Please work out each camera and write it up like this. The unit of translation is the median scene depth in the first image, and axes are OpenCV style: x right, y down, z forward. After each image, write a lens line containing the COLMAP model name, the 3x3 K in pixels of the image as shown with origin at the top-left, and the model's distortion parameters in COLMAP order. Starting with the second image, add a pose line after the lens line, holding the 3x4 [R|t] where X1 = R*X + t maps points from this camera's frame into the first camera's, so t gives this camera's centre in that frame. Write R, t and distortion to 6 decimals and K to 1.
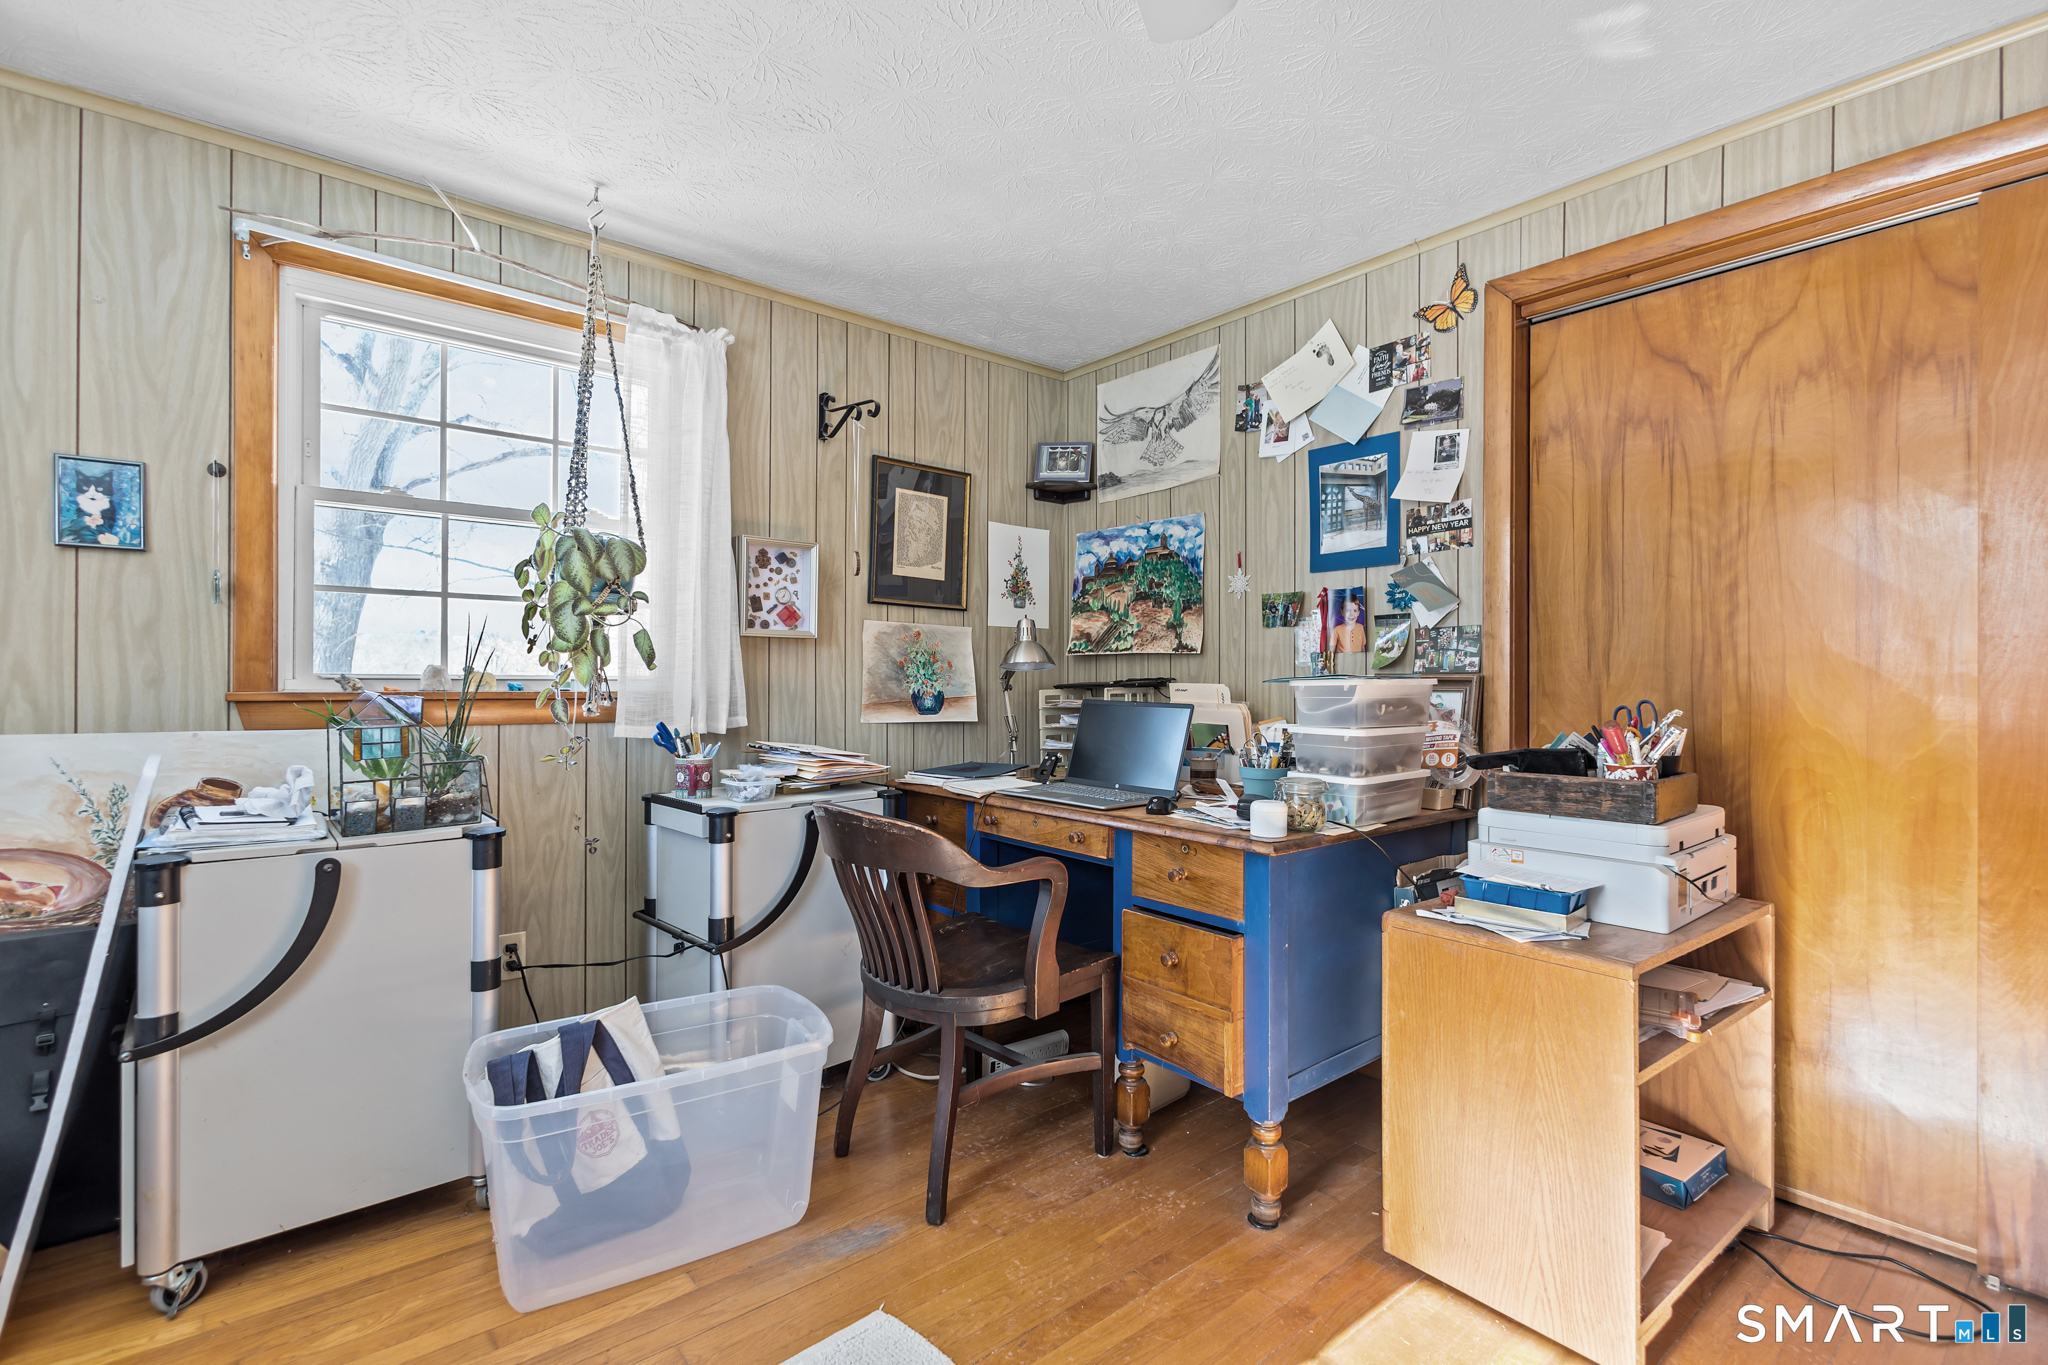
lens RADIAL K [[953.5, 0, 1030.1], [0, 953.5, 666.3], [0, 0, 1]] dist [0.002198, -0.000467]
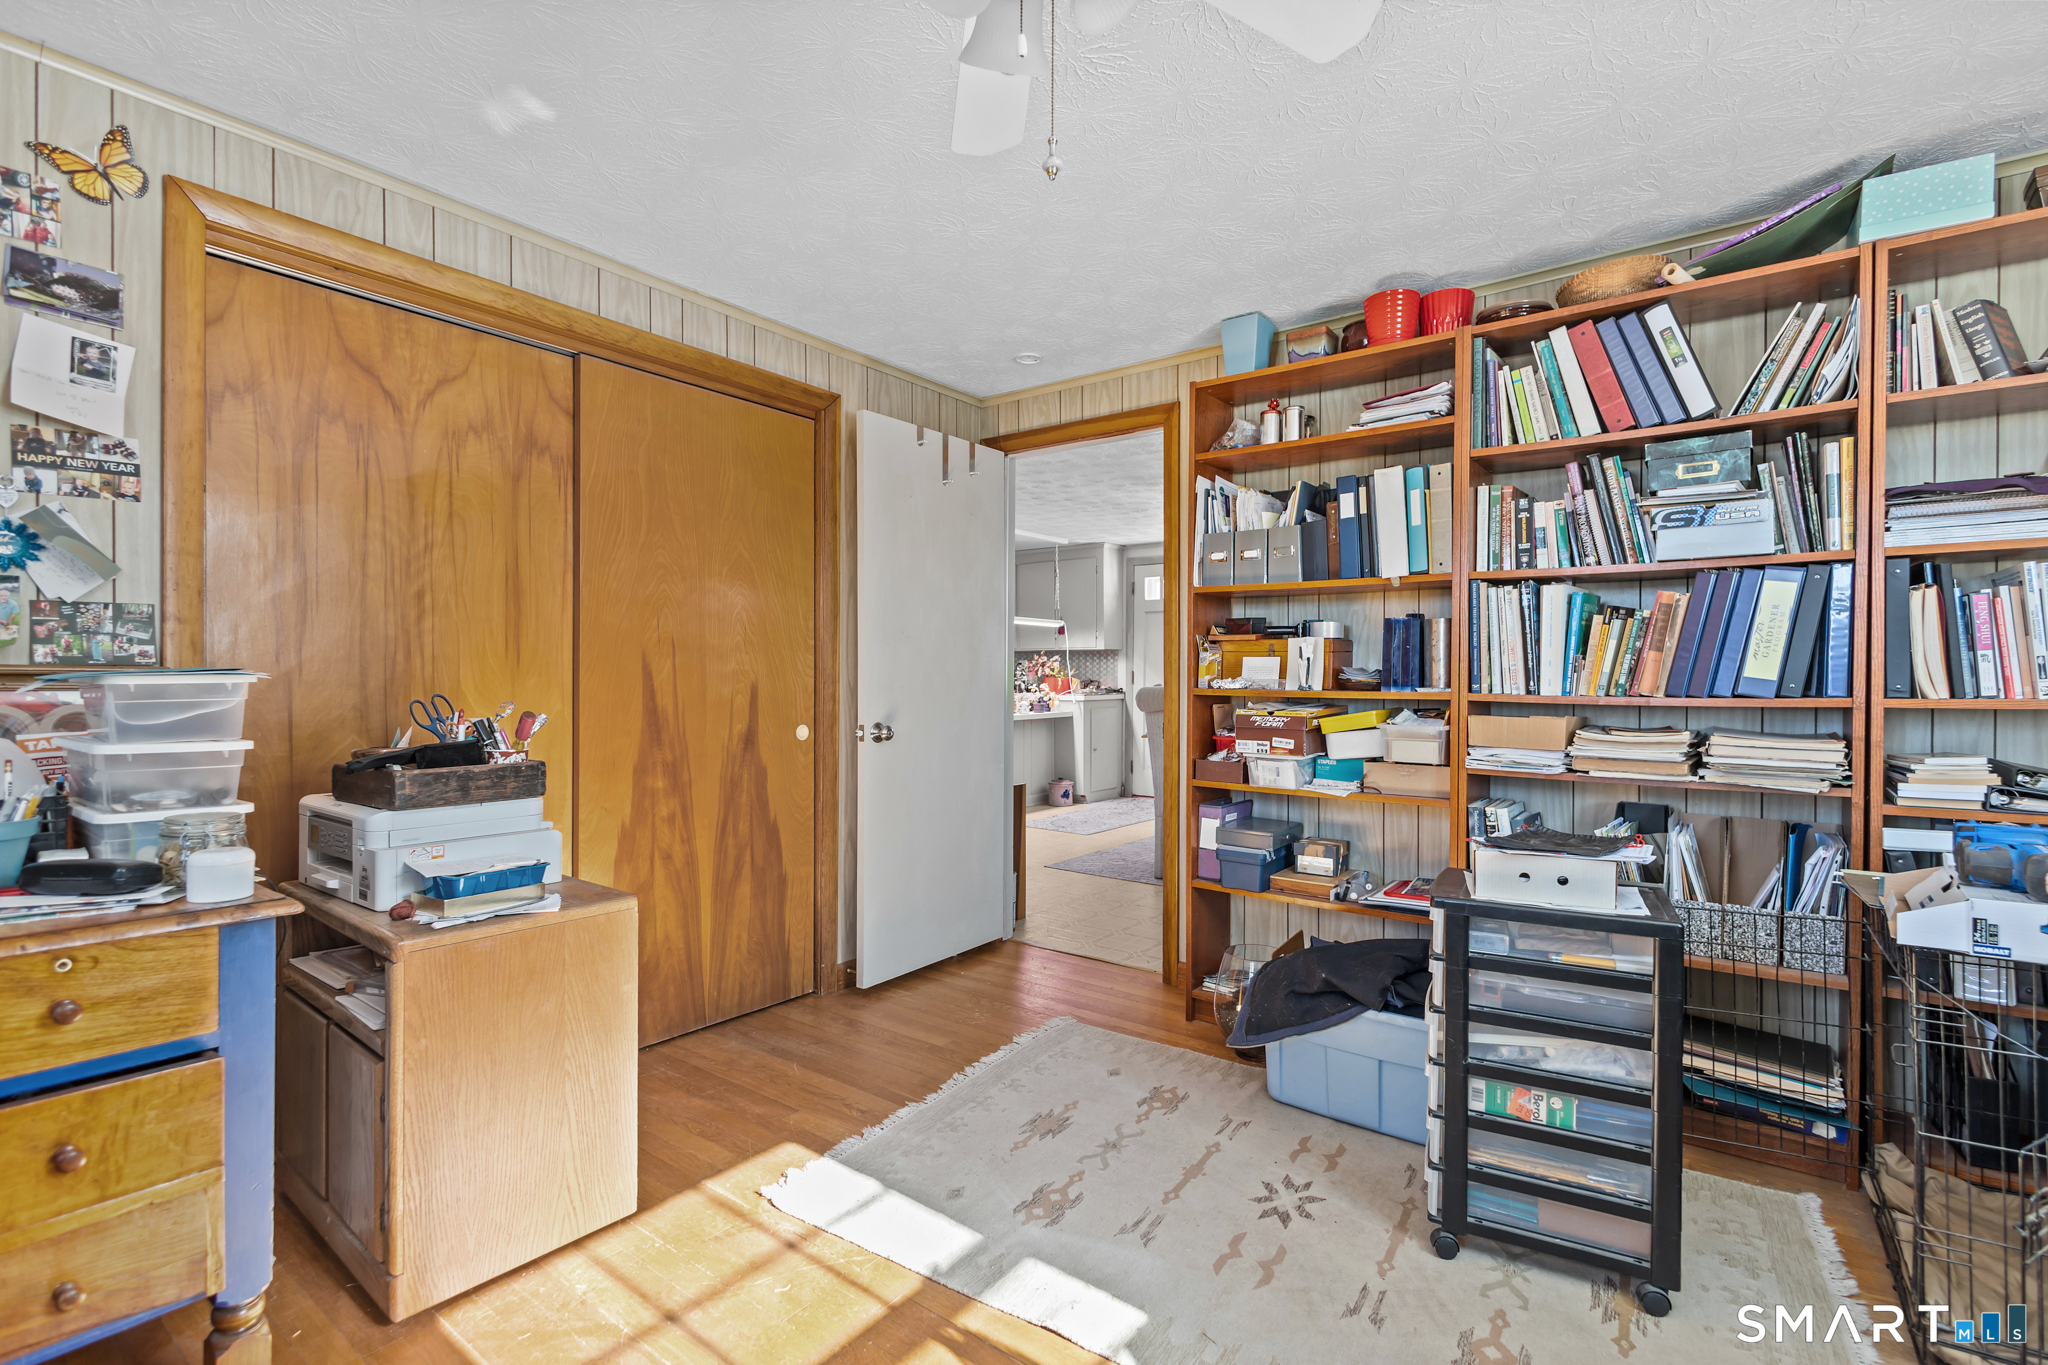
lens RADIAL K [[953.5, 0, 1030.1], [0, 953.5, 666.3], [0, 0, 1]] dist [0.002198, -0.000467]
pose [[-0.236501, 0.011282, 0.971566, -0.455013], [-0.018694, 0.999695, -0.016160, 0.006656], [-0.971451, -0.021984, -0.236217, 0.472806]]
